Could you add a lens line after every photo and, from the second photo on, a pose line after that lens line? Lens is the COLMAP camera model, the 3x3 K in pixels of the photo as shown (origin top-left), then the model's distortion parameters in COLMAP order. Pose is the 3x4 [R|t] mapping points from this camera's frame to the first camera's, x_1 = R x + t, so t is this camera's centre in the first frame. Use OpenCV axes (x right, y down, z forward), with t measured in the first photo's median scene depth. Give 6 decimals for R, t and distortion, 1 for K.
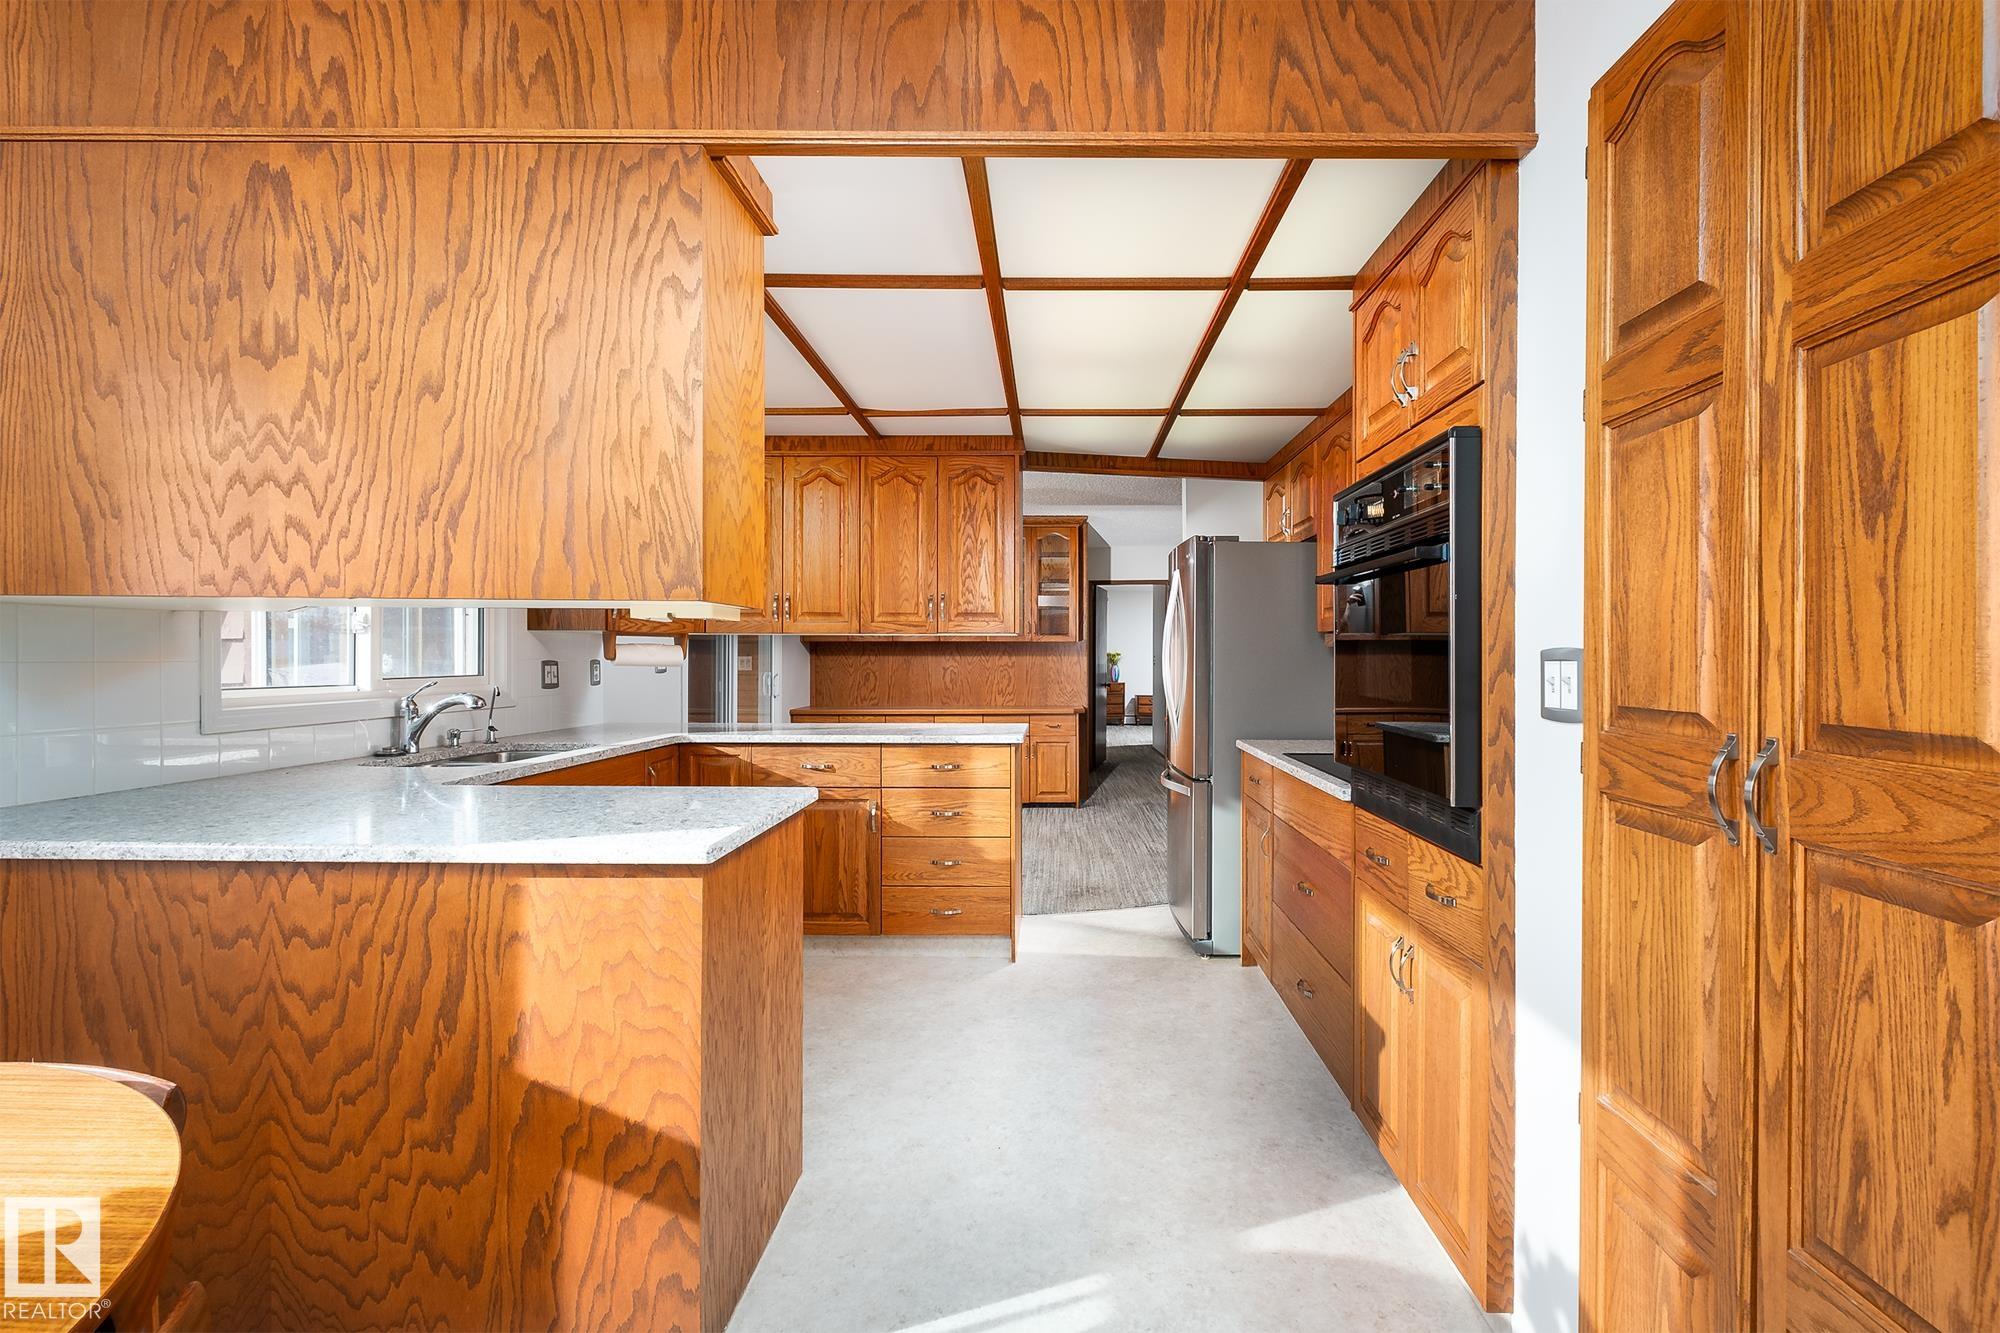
lens RADIAL K [[898.5, 0, 1022.6], [0, 898.5, 649.0], [0, 0, 1]] dist [0.001575, -0.002420]
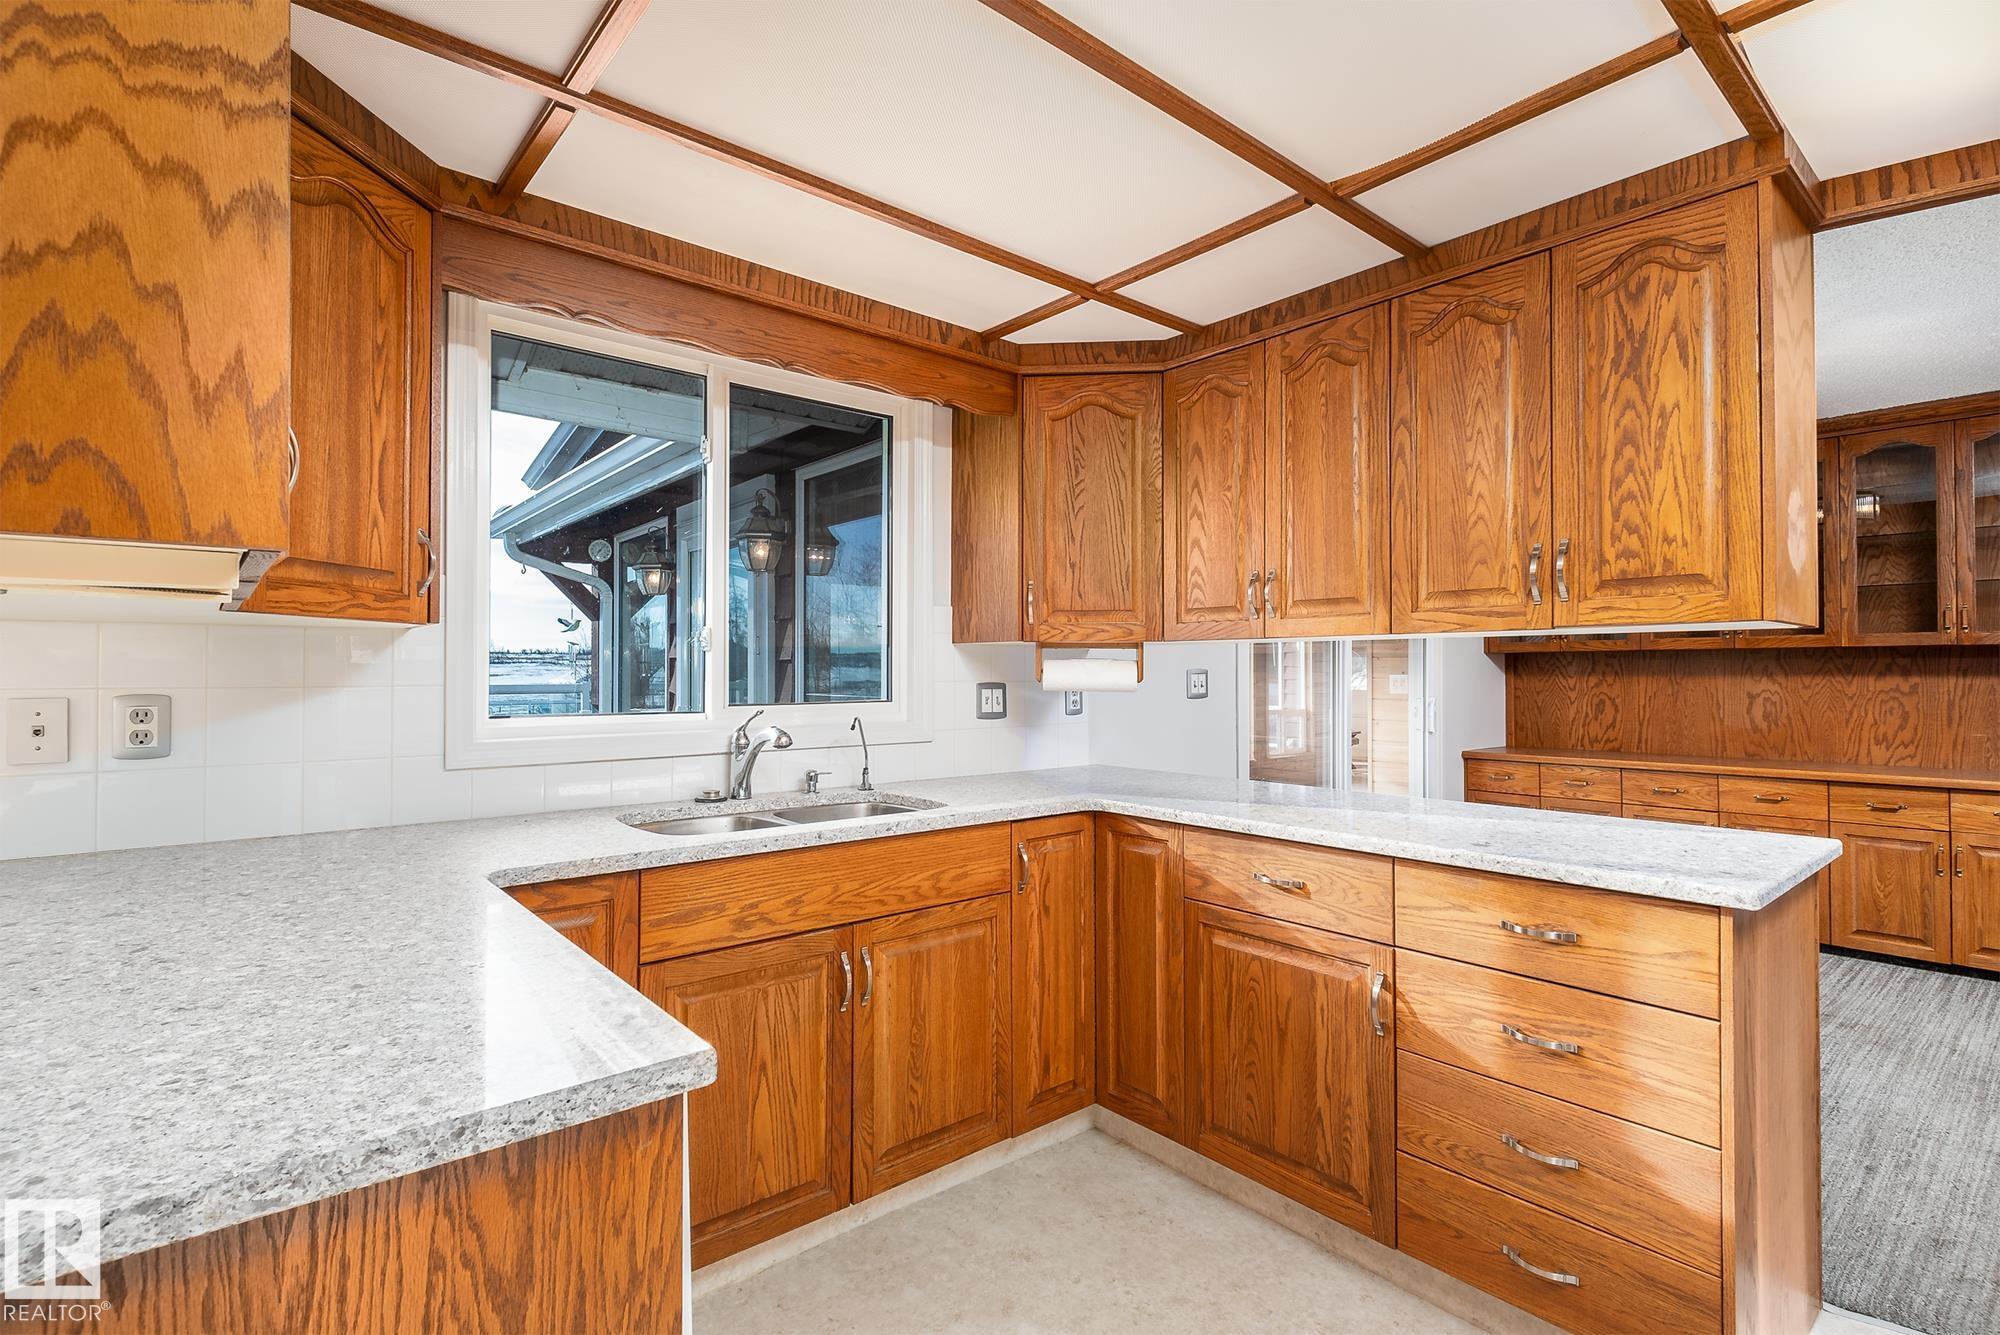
lens RADIAL K [[945.5, 0, 1030.5], [0, 945.5, 660.5], [0, 0, 1]] dist [0.001876, -0.000308]
pose [[0.655797, -0.016101, -0.754766, 0.219215], [0.006871, 0.999858, -0.015360, 0.011486], [0.754906, 0.004887, 0.655814, 1.085778]]
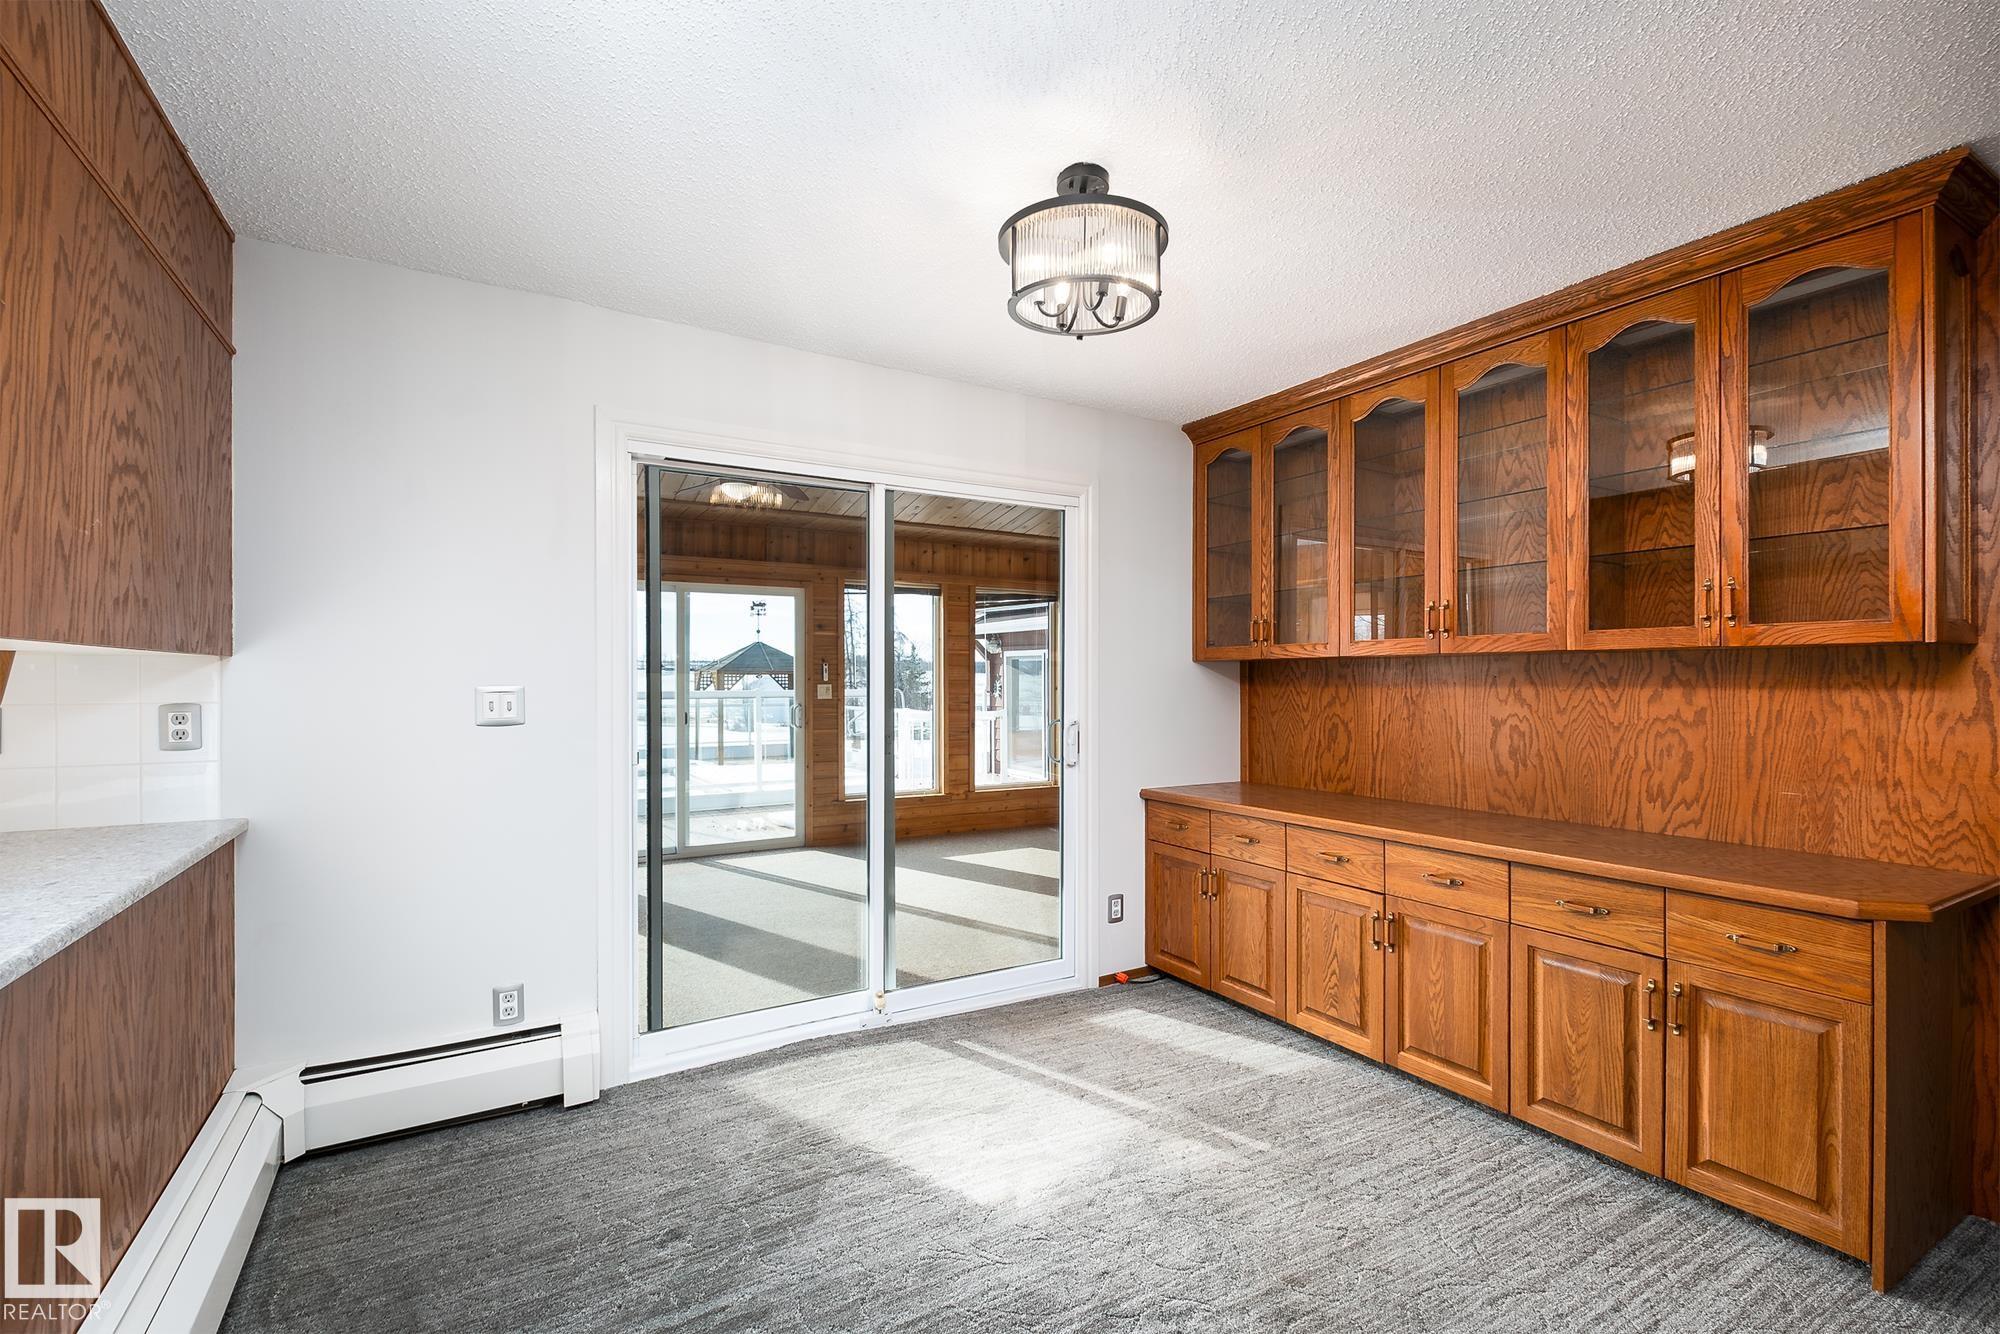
lens RADIAL K [[898.5, 0, 1017.6], [0, 898.5, 673.6], [0, 0, 1]] dist [0.001575, -0.002420]
pose [[0.502669, -0.009803, -0.864423, 0.575900], [0.003559, 0.999951, -0.009271, 0.002649], [0.864471, 0.001584, 0.502680, 2.688434]]
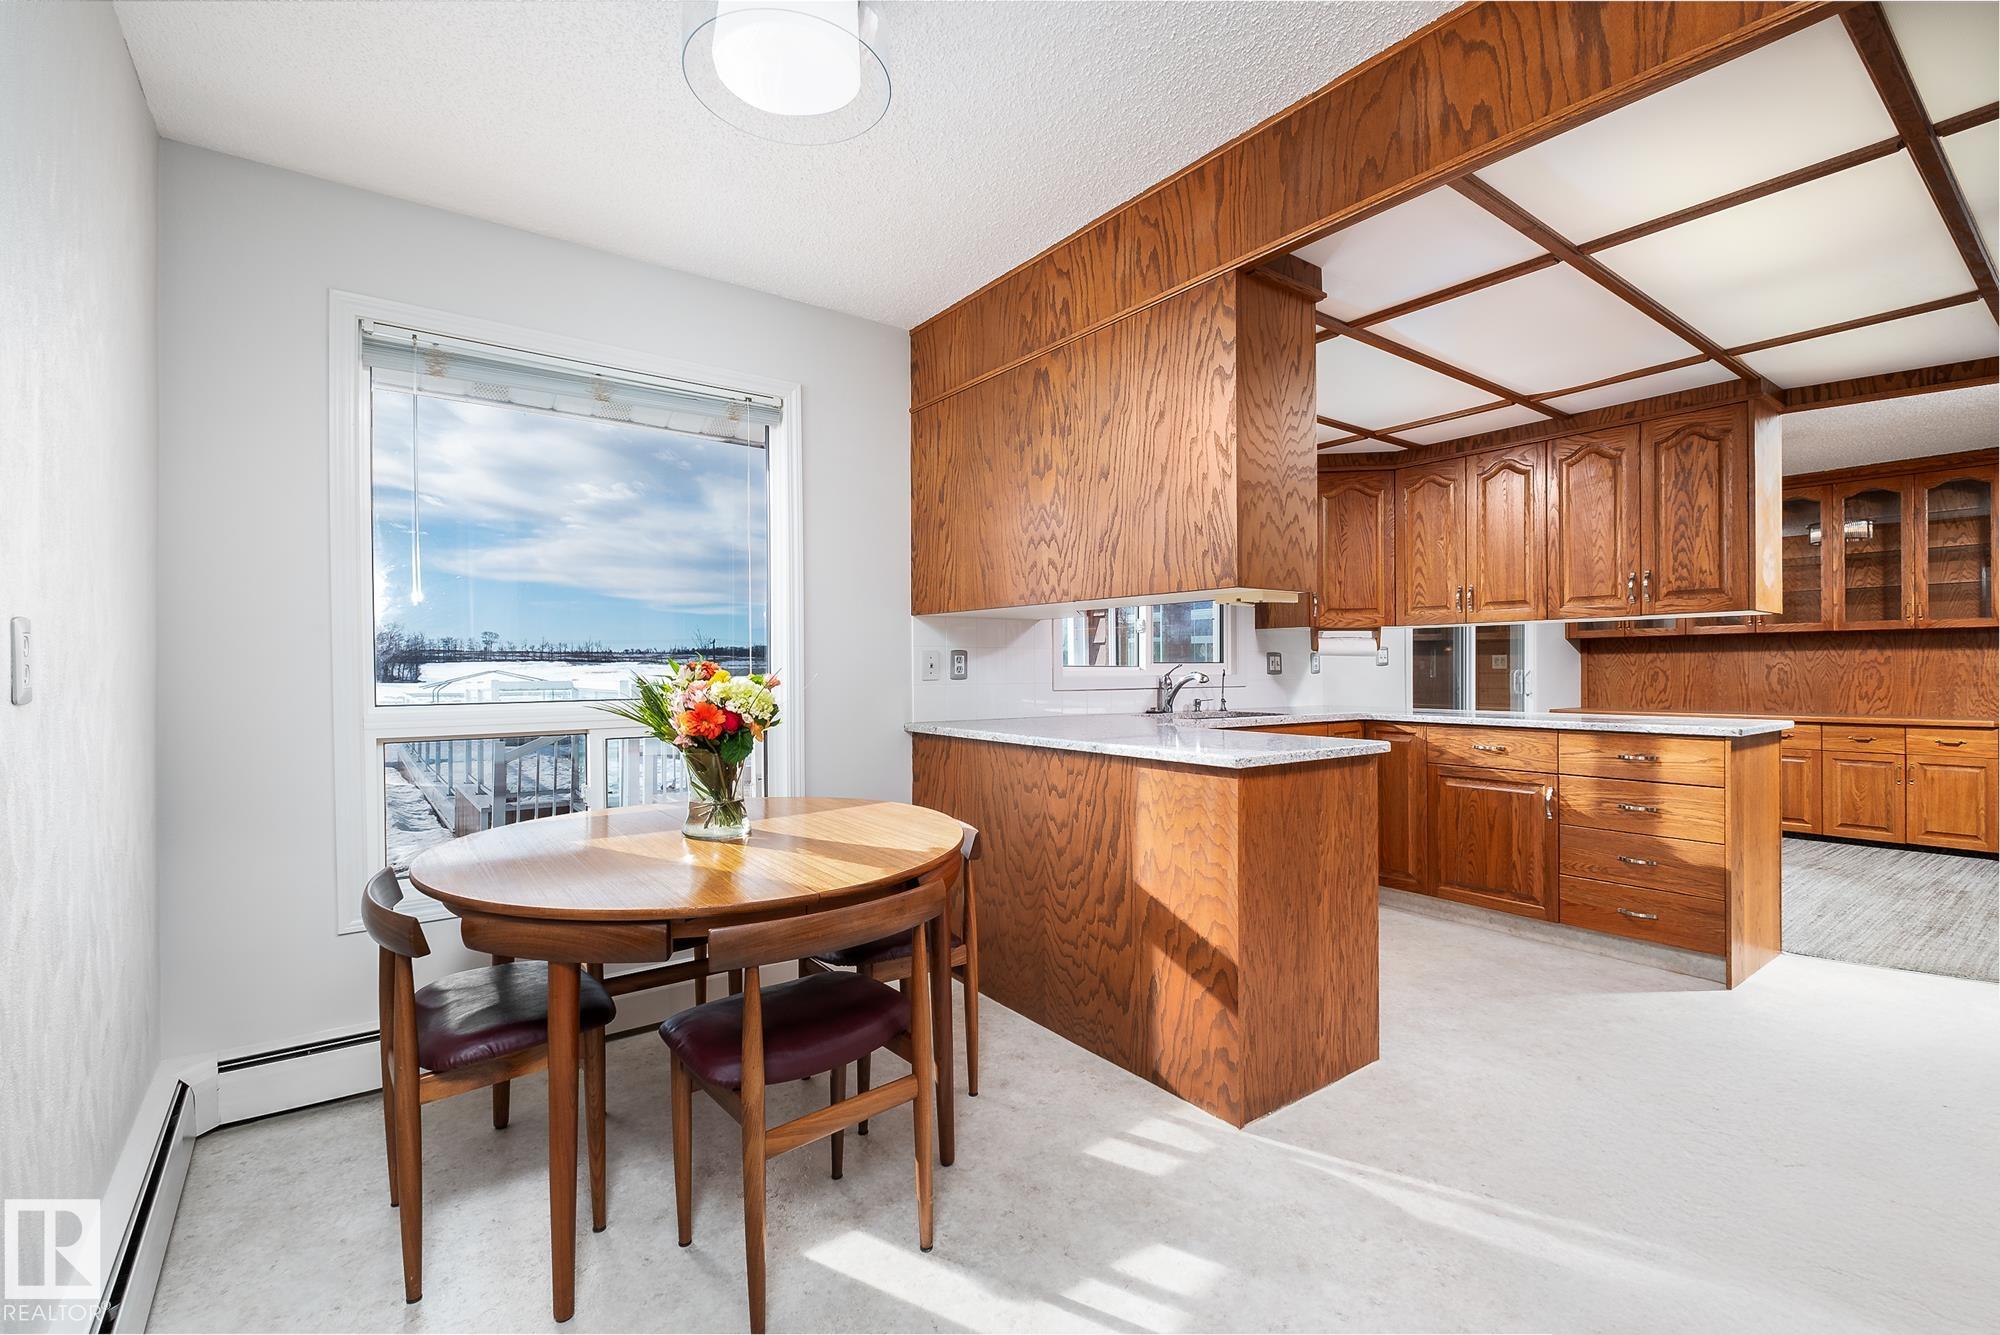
lens RADIAL K [[898.5, 0, 1000.3], [0, 898.5, 667.3], [0, 0, 1]] dist [0.001575, -0.002420]
pose [[0.595876, -0.010458, -0.803009, 0.571425], [0.008784, 0.999940, -0.006504, 0.081507], [0.803029, -0.003178, 0.595932, -0.161215]]
